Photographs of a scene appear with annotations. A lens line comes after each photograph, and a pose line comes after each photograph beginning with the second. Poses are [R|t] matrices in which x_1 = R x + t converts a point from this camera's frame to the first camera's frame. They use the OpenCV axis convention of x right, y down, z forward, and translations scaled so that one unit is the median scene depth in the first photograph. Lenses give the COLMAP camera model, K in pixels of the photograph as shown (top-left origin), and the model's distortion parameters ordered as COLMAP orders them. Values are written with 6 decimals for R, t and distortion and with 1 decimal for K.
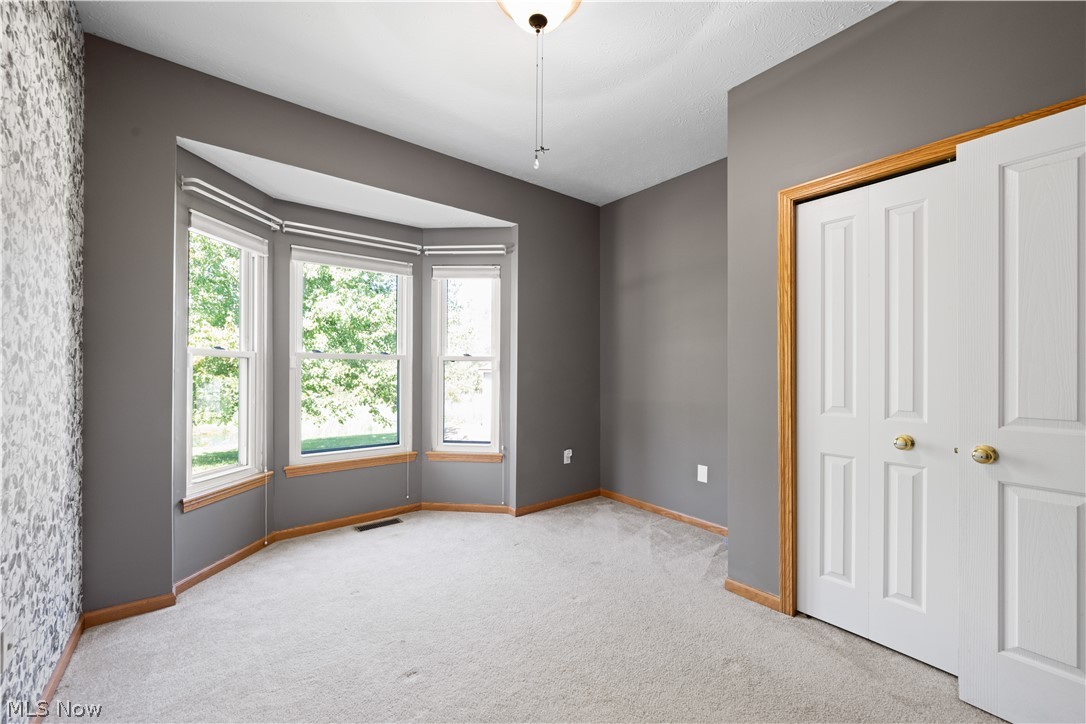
lens RADIAL K [[435.3, 0, 543.5], [0, 435.3, 367.5], [0, 0, 1]] dist [0.001759, -0.000051]
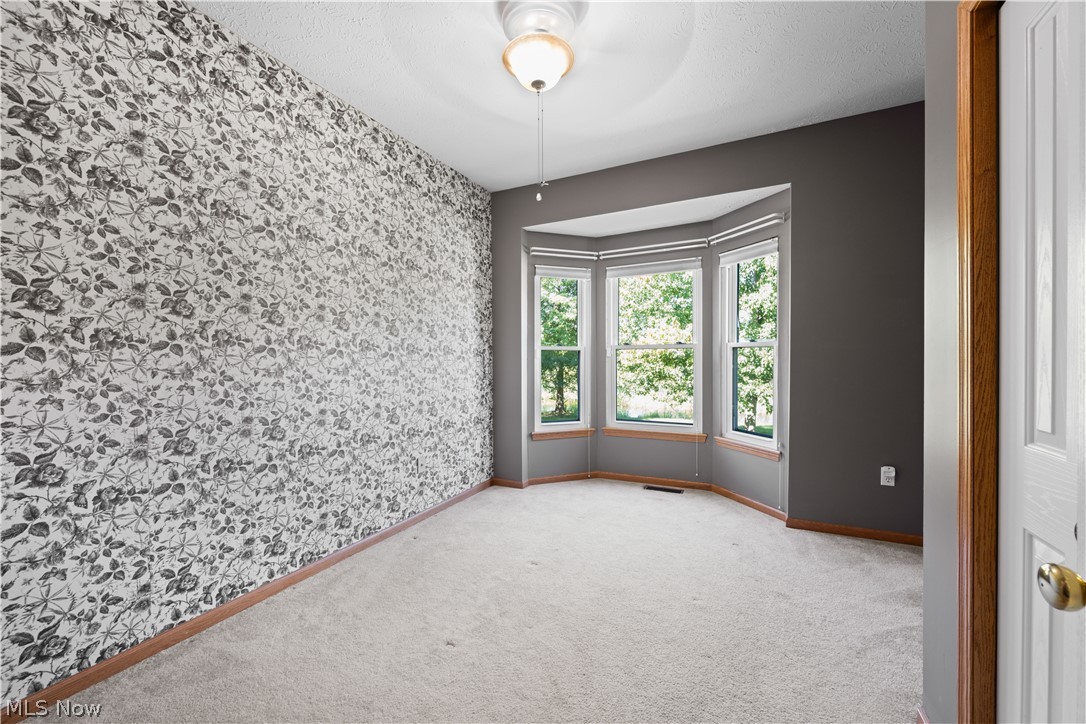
lens RADIAL K [[435.3, 0, 543.6], [0, 435.3, 362.5], [0, 0, 1]] dist [0.001759, -0.000051]
pose [[0.414729, -0.000357, -0.909945, 0.534568], [0.012893, 0.999902, 0.005484, 0.008378], [0.909854, -0.014006, 0.414693, 0.218666]]
